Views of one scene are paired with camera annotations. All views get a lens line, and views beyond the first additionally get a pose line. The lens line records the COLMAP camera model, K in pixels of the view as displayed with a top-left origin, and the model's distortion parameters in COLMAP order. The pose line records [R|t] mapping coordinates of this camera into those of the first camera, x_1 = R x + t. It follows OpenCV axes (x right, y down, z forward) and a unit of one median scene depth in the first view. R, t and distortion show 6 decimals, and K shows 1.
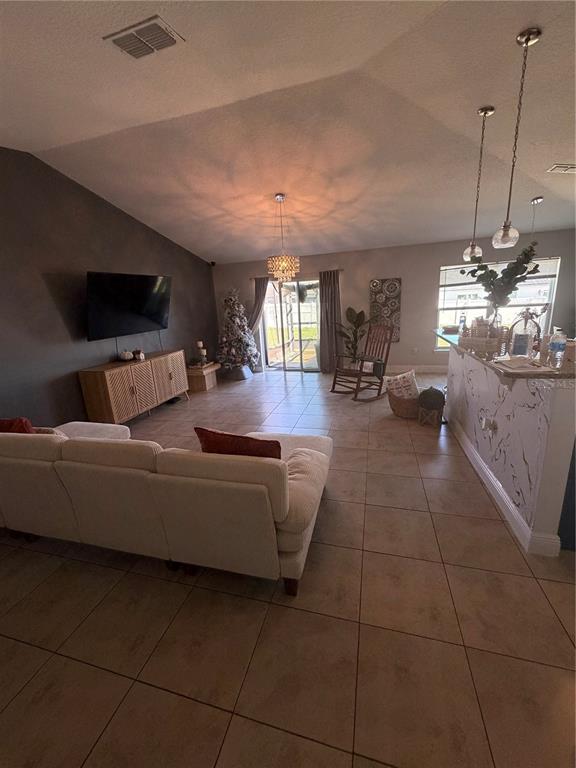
lens RADIAL K [[306.5, 0, 288.0], [0, 306.5, 381.7], [0, 0, 1]] dist [0.001730, 0.000115]
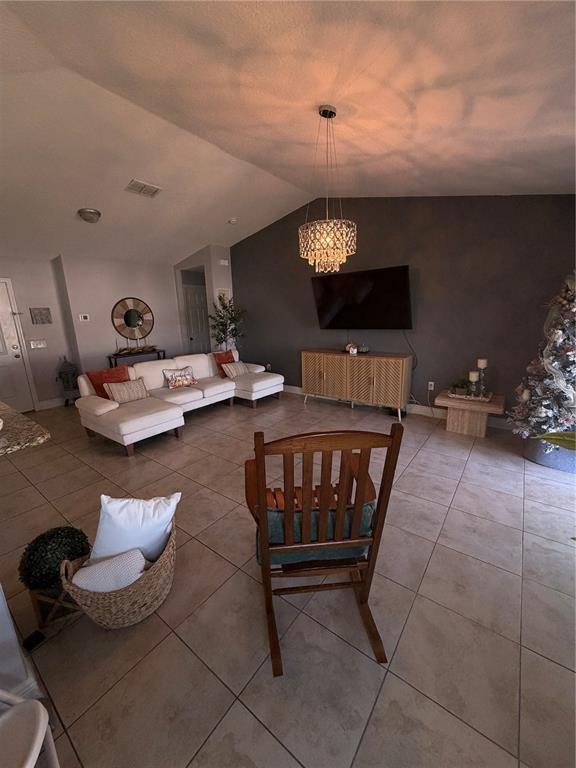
lens RADIAL K [[306.5, 0, 288.0], [0, 306.5, 381.7], [0, 0, 1]] dist [0.001730, 0.000115]
pose [[-0.365830, 0.278473, -0.888044, 0.515068], [-0.182036, 0.914346, 0.361710, -0.300835], [0.912706, 0.293980, -0.283803, 1.043843]]
